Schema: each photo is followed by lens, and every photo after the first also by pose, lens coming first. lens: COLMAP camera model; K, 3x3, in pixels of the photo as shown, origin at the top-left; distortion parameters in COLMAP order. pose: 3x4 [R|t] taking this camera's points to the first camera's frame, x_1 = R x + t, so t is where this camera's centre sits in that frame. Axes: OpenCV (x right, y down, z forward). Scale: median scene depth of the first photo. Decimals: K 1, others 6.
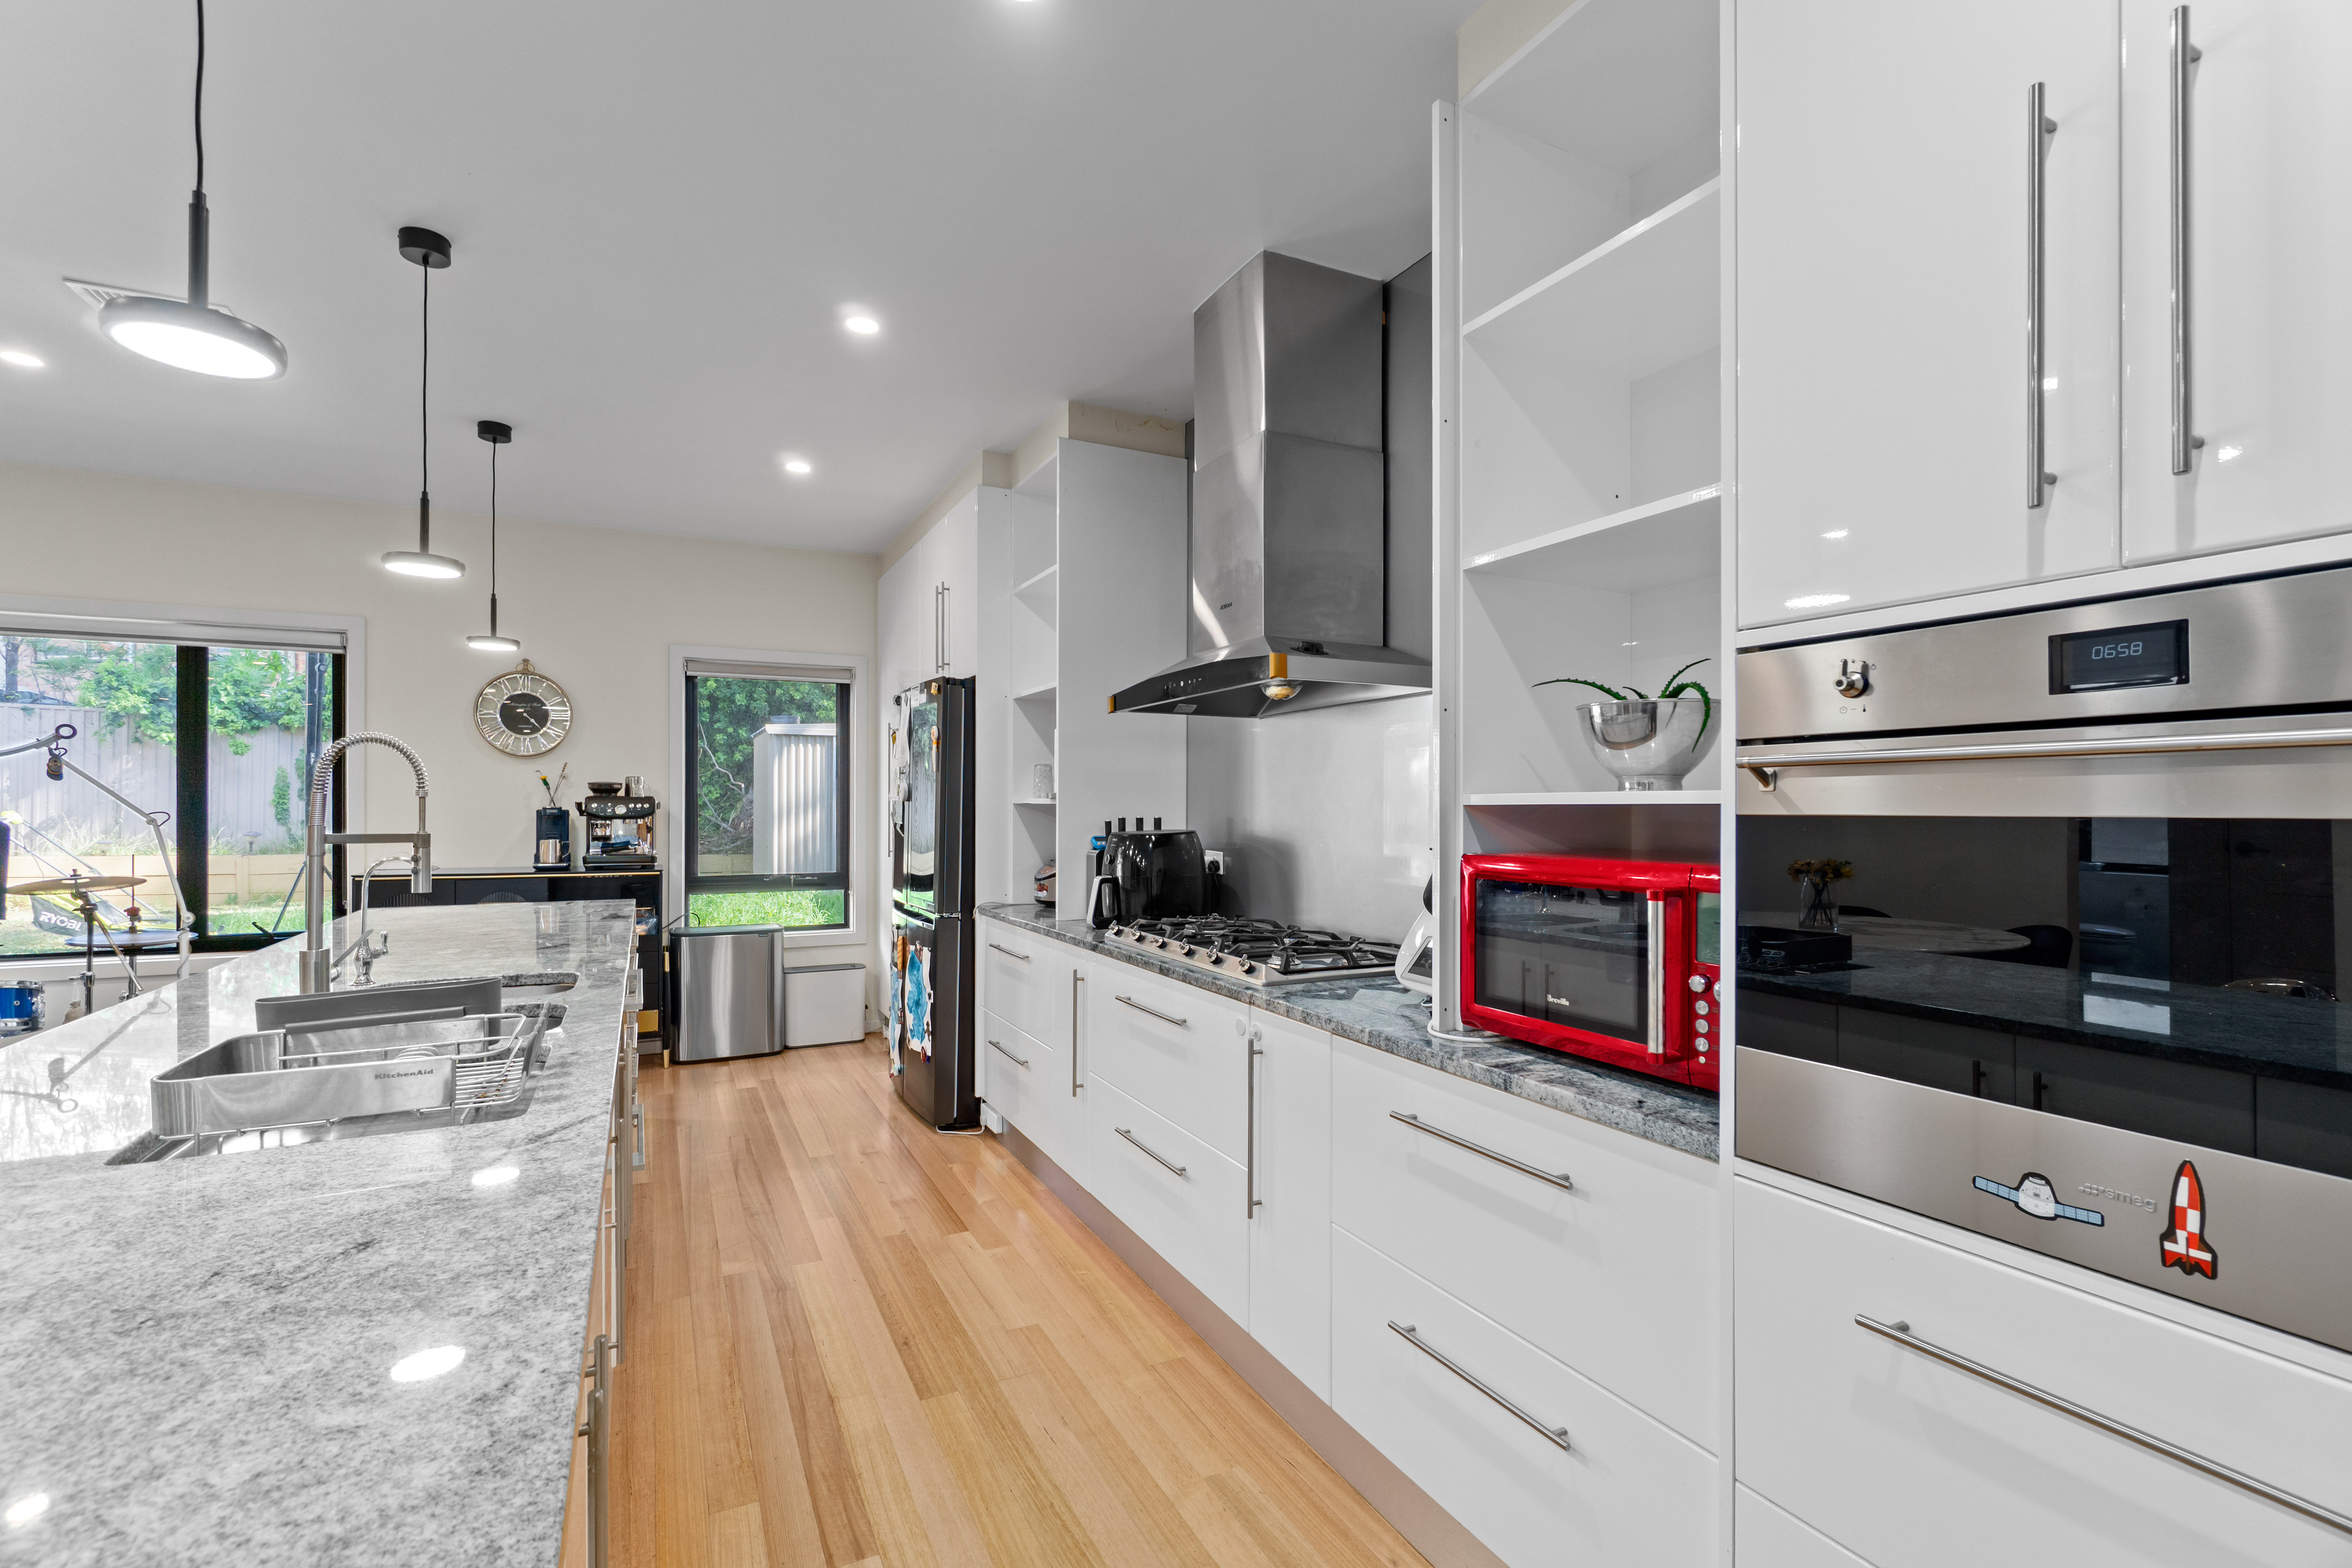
lens RADIAL K [[998.8, 0, 1173.0], [0, 998.8, 795.4], [0, 0, 1]] dist [-0.002213, -0.000350]
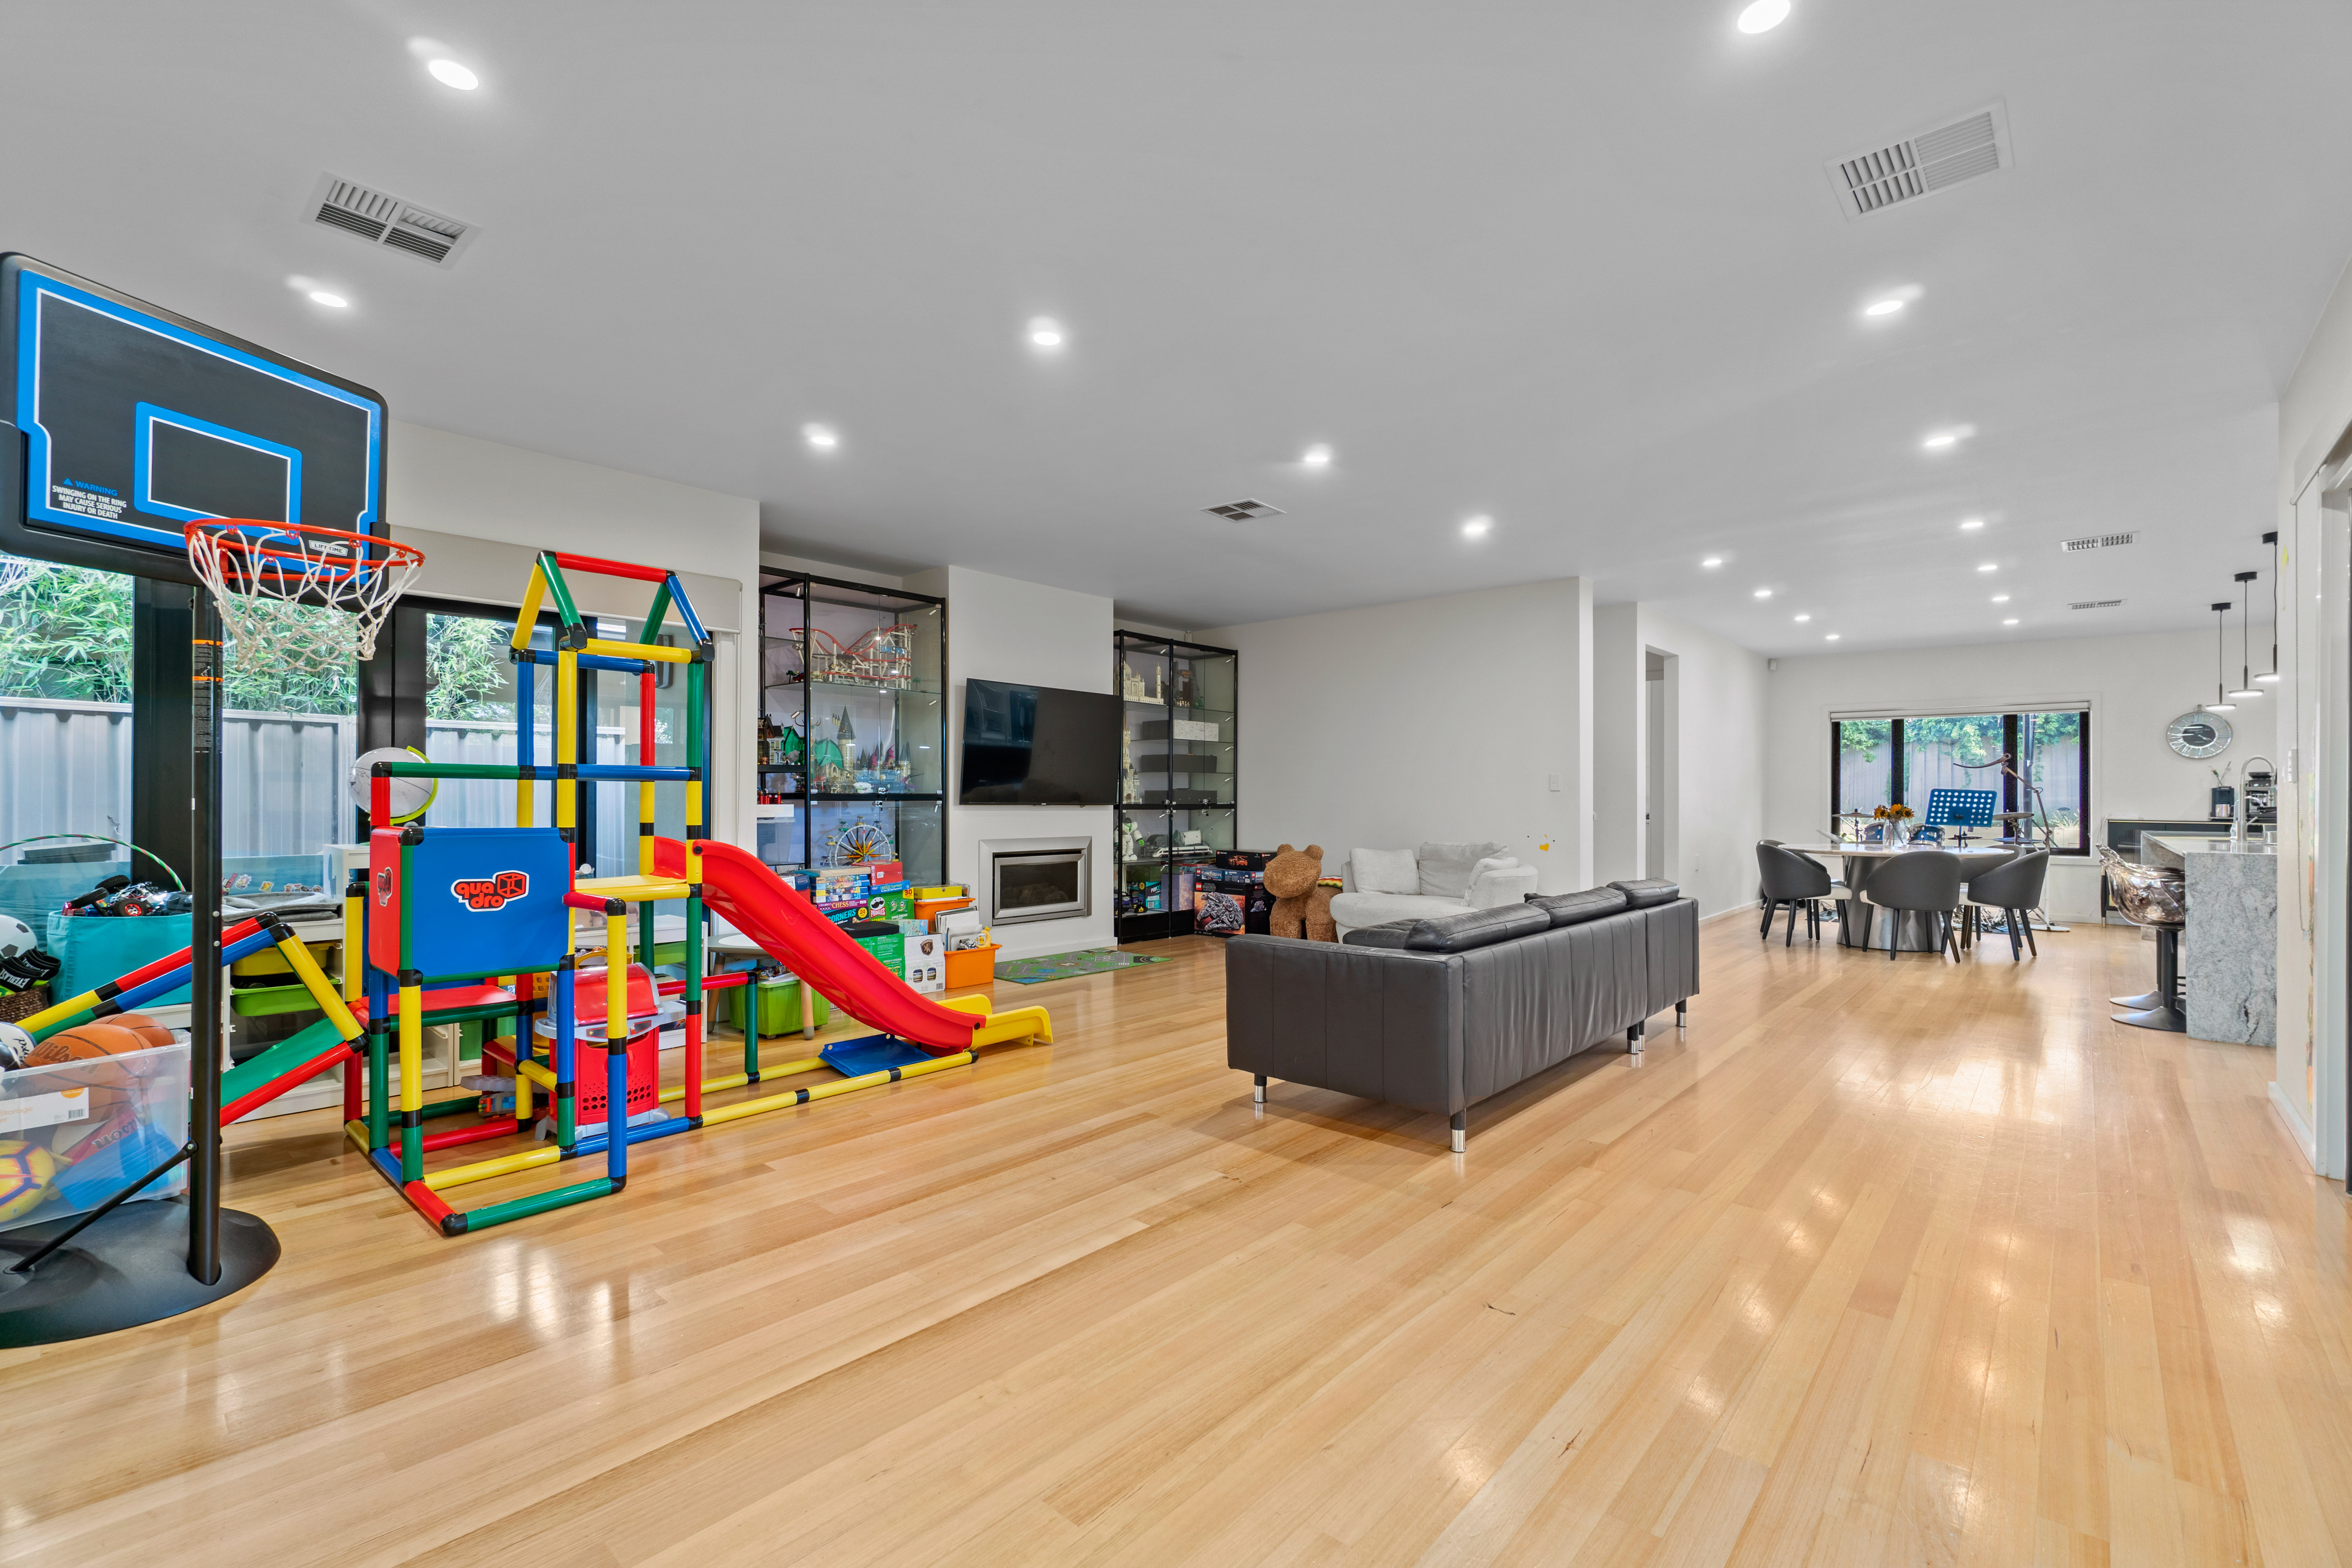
lens RADIAL K [[1016.7, 0, 1146.9], [0, 1016.7, 801.6], [0, 0, 1]] dist [-0.004848, 0.000020]
pose [[0.339545, 0.000110, -0.940590, 0.763682], [0.006851, 0.999973, 0.002590, 0.037176], [0.940565, -0.007323, 0.339535, -2.534069]]
